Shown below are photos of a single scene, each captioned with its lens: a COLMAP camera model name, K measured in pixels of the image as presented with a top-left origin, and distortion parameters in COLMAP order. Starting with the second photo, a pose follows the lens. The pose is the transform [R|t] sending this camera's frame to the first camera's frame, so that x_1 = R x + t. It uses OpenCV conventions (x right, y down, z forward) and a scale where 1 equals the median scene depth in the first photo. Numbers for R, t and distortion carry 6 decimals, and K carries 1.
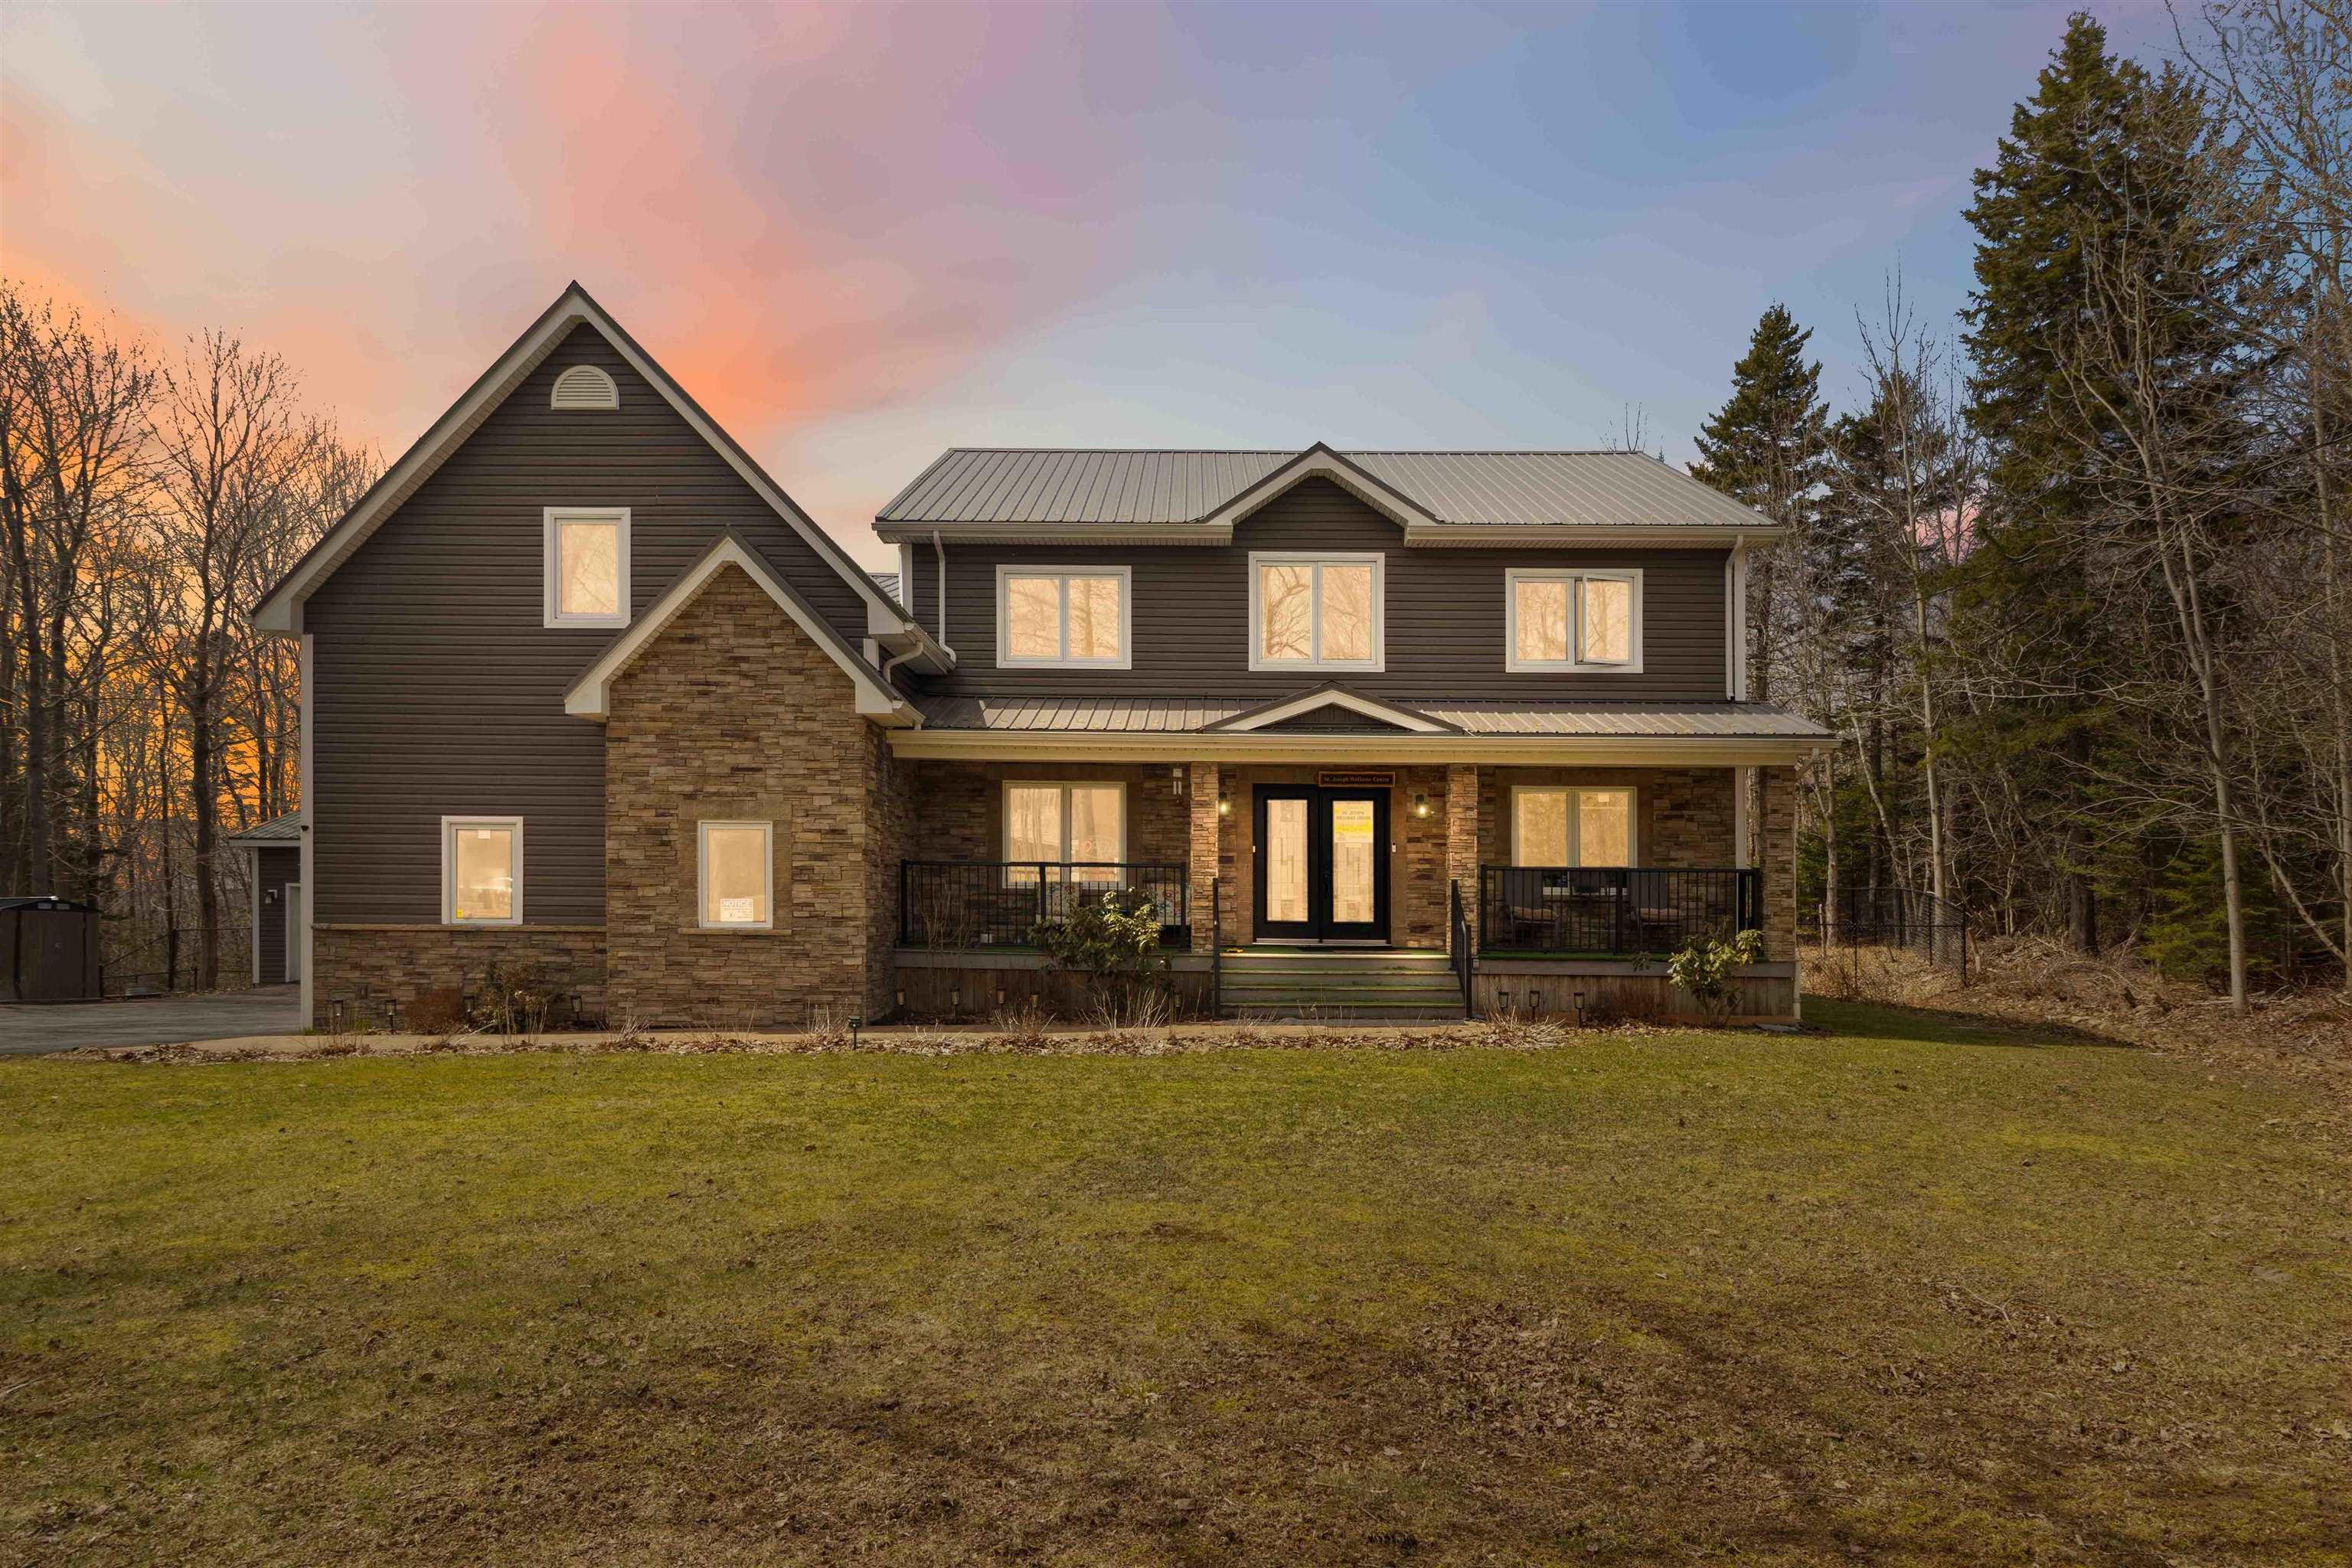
lens RADIAL K [[1410.4, 0, 1175.6], [0, 1410.4, 786.1], [0, 0, 1]] dist [-0.018133, -0.000139]
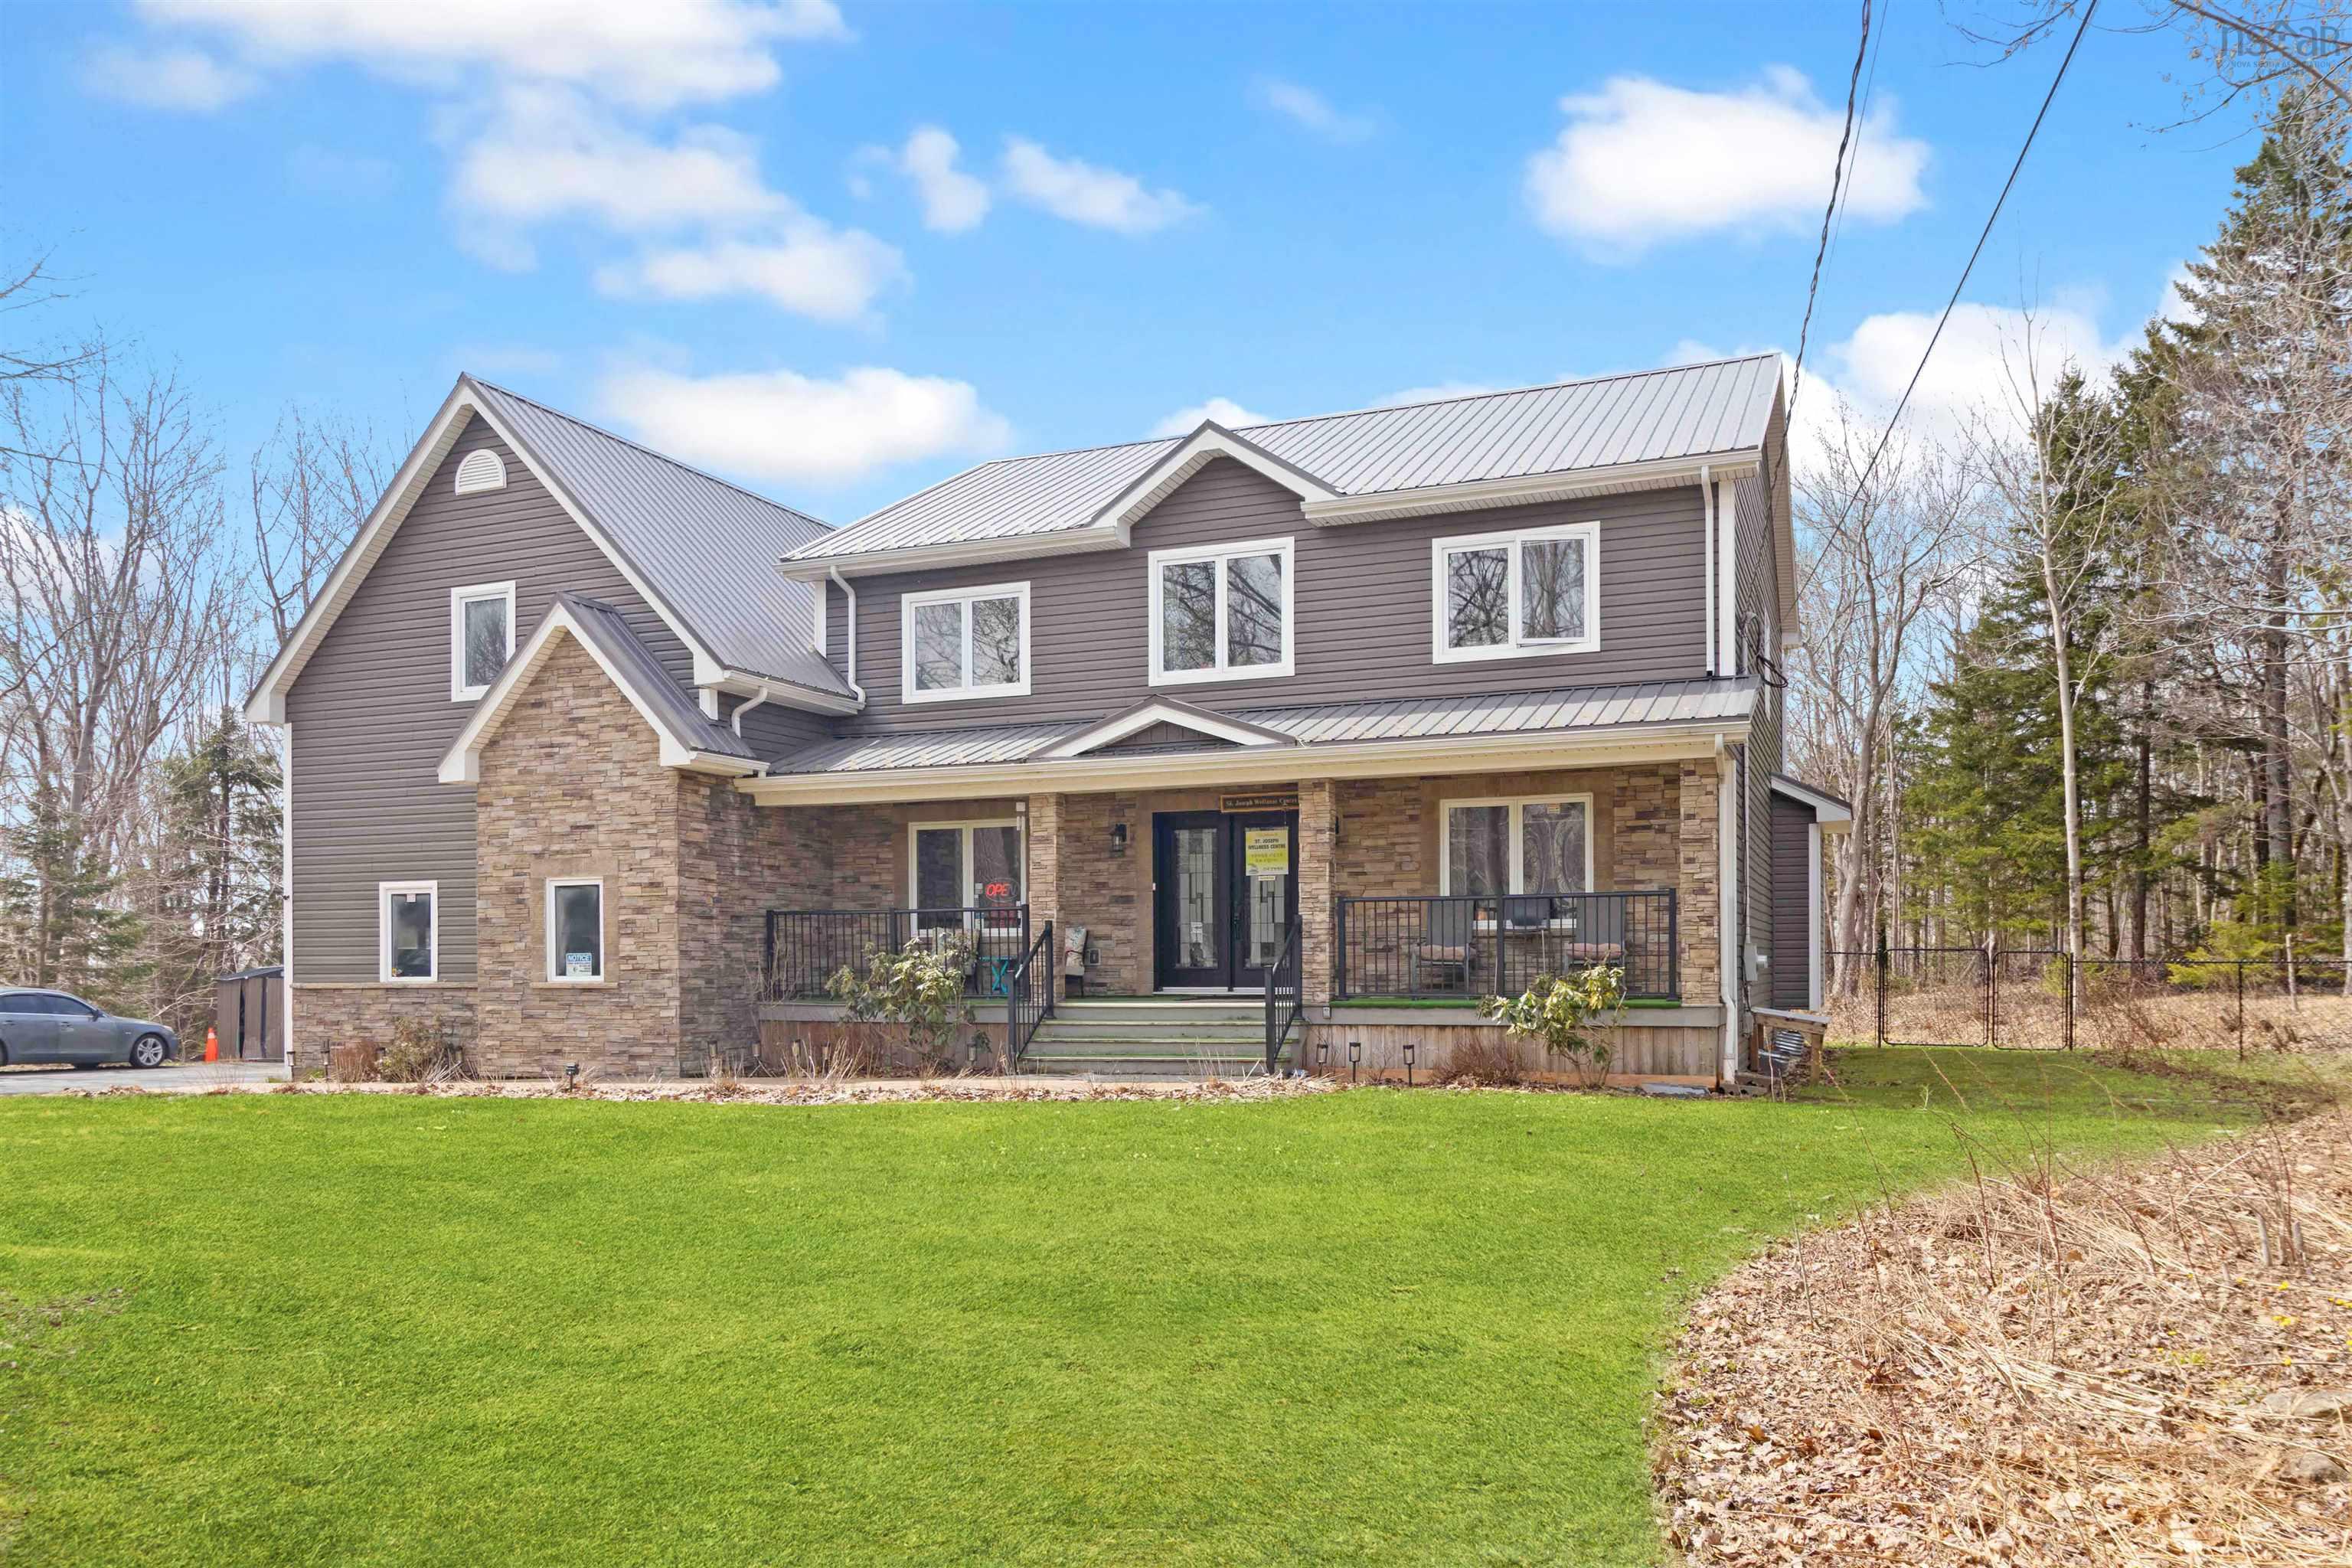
lens RADIAL K [[1753.1, 0, 1172.6], [0, 1753.1, 793.5], [0, 0, 1]] dist [-0.015317, -0.005691]
pose [[0.926604, -0.053995, -0.372143, 0.564575], [0.049566, 0.998540, -0.021465, 0.012357], [0.372759, 0.001444, 0.927927, -0.023671]]
